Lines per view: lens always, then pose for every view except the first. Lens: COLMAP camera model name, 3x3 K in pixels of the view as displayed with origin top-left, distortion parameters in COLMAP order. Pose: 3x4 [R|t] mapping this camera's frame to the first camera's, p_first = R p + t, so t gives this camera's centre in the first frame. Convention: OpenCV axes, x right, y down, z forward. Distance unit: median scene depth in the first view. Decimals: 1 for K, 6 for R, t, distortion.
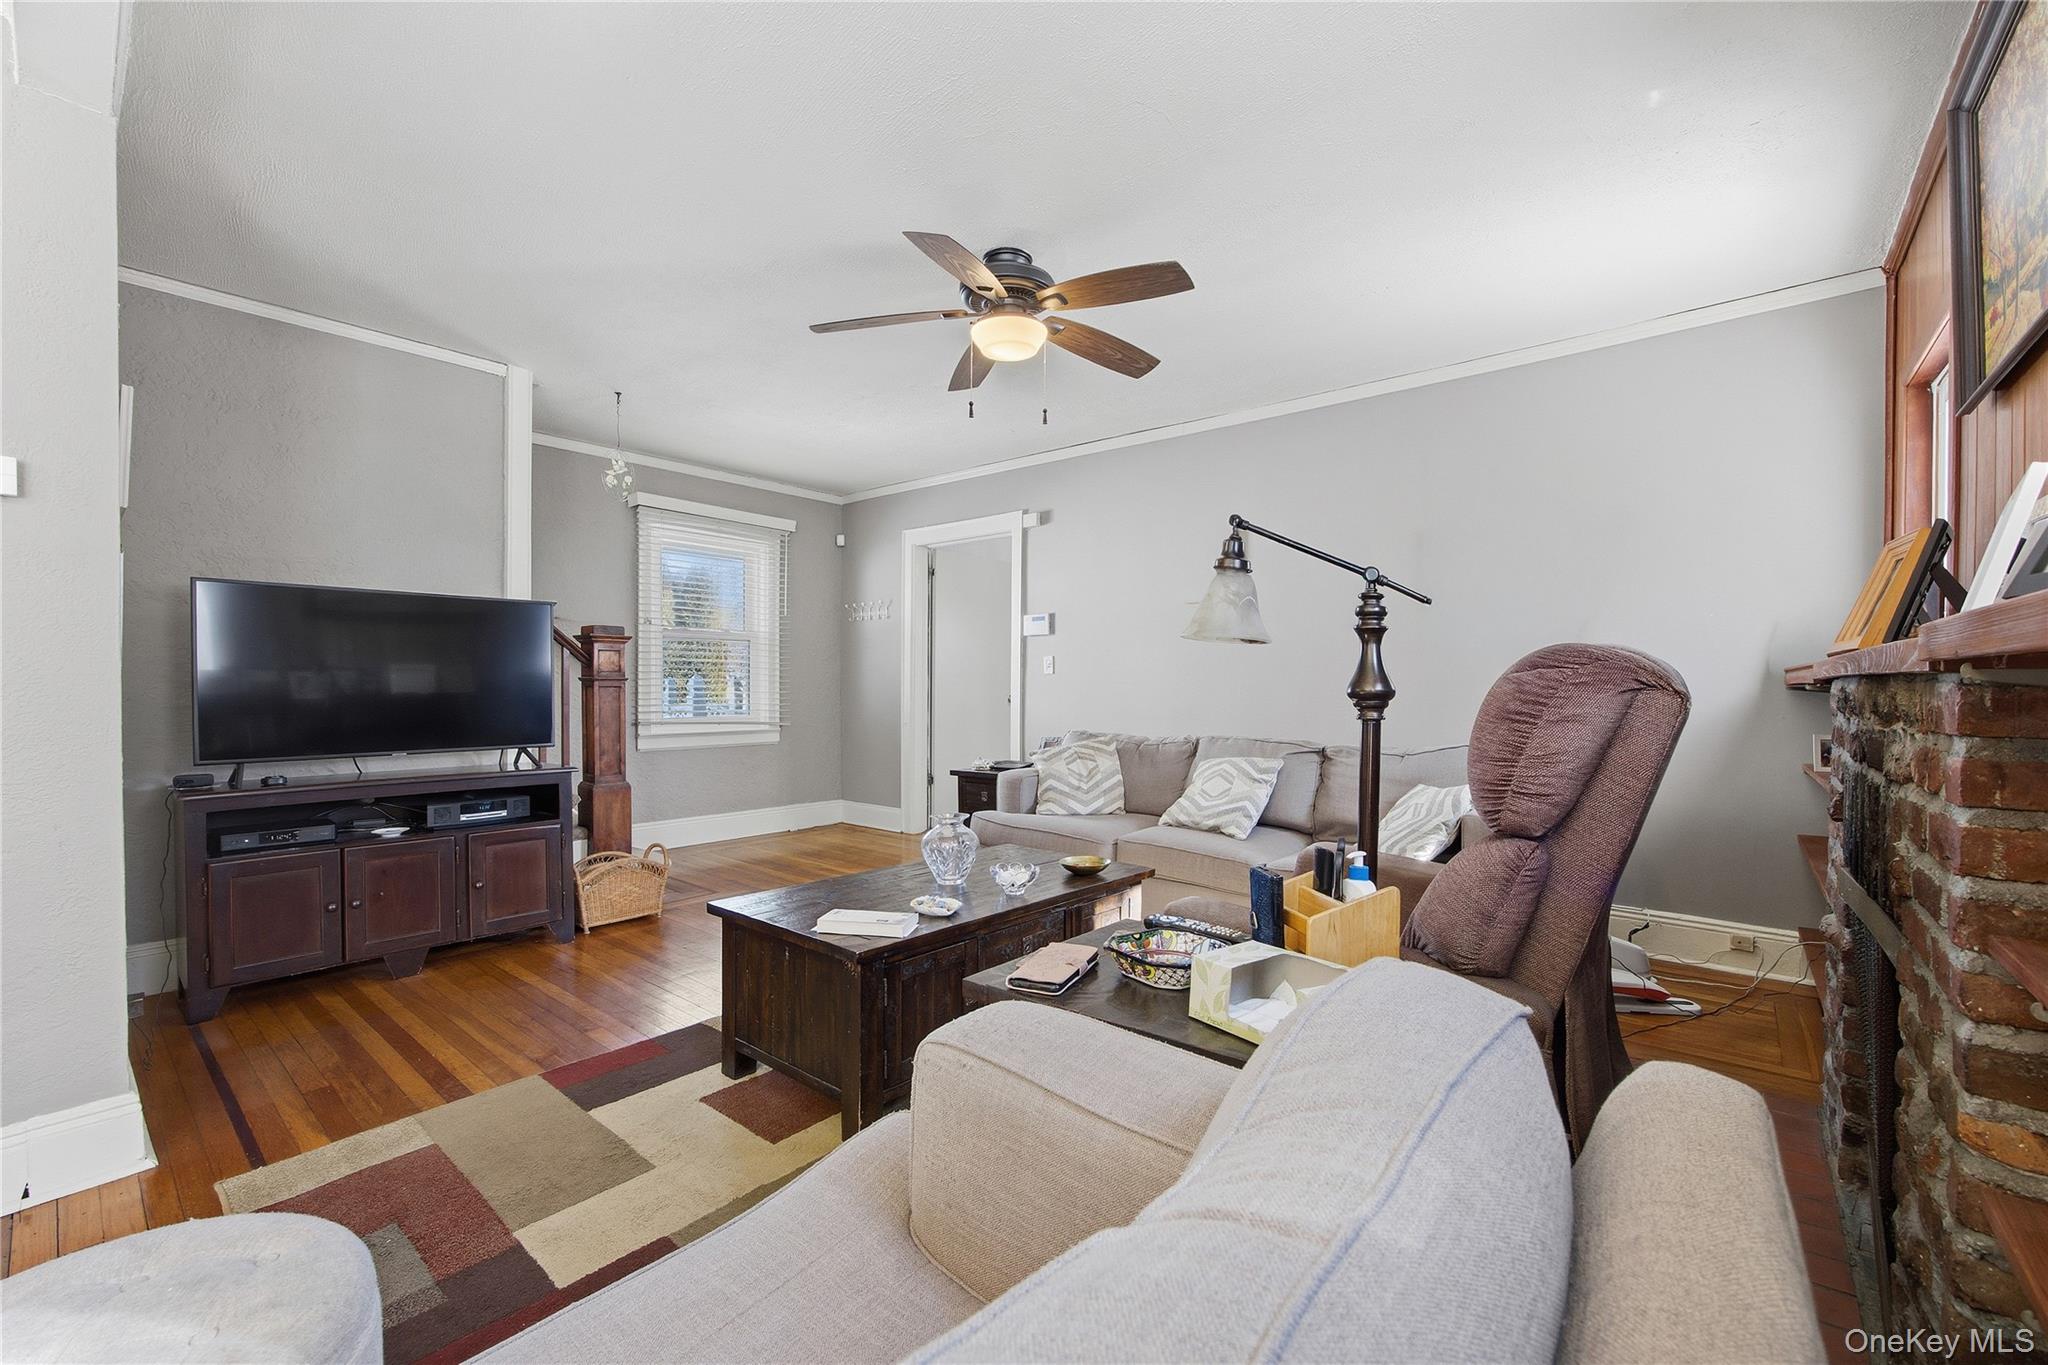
lens RADIAL K [[806.2, 0, 1011.3], [0, 806.2, 690.5], [0, 0, 1]] dist [-0.000981, 0.000037]
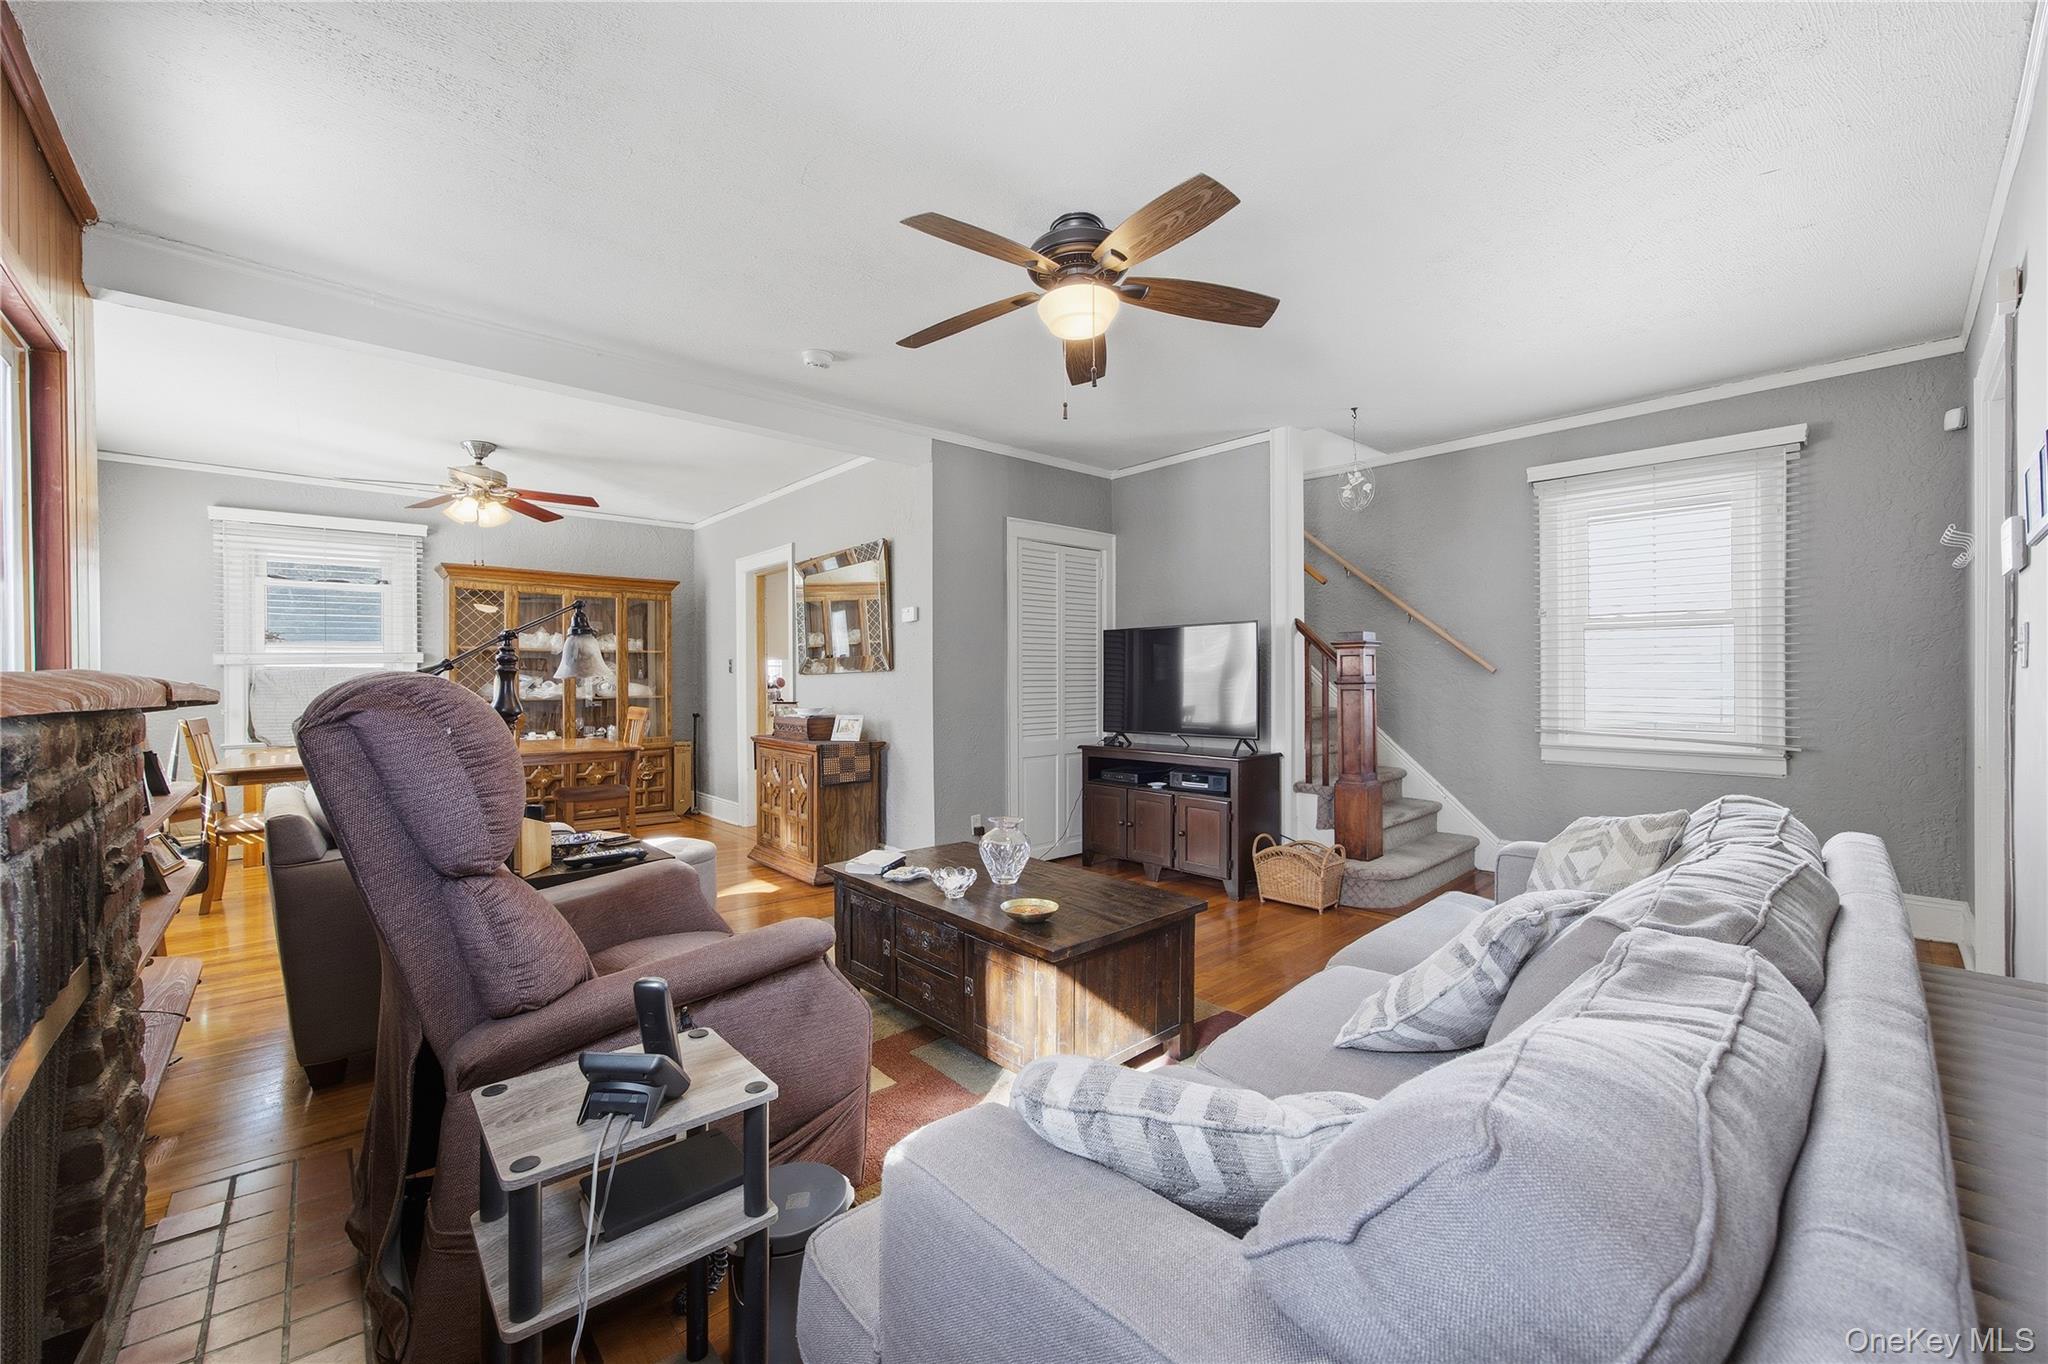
lens RADIAL K [[806.2, 0, 1024.8], [0, 806.2, 679.9], [0, 0, 1]] dist [-0.000981, 0.000037]
pose [[-0.086429, -0.003463, -0.996252, 0.579631], [-0.002184, 0.999992, -0.003286, -0.013425], [0.996256, 0.001892, -0.086436, 0.660505]]
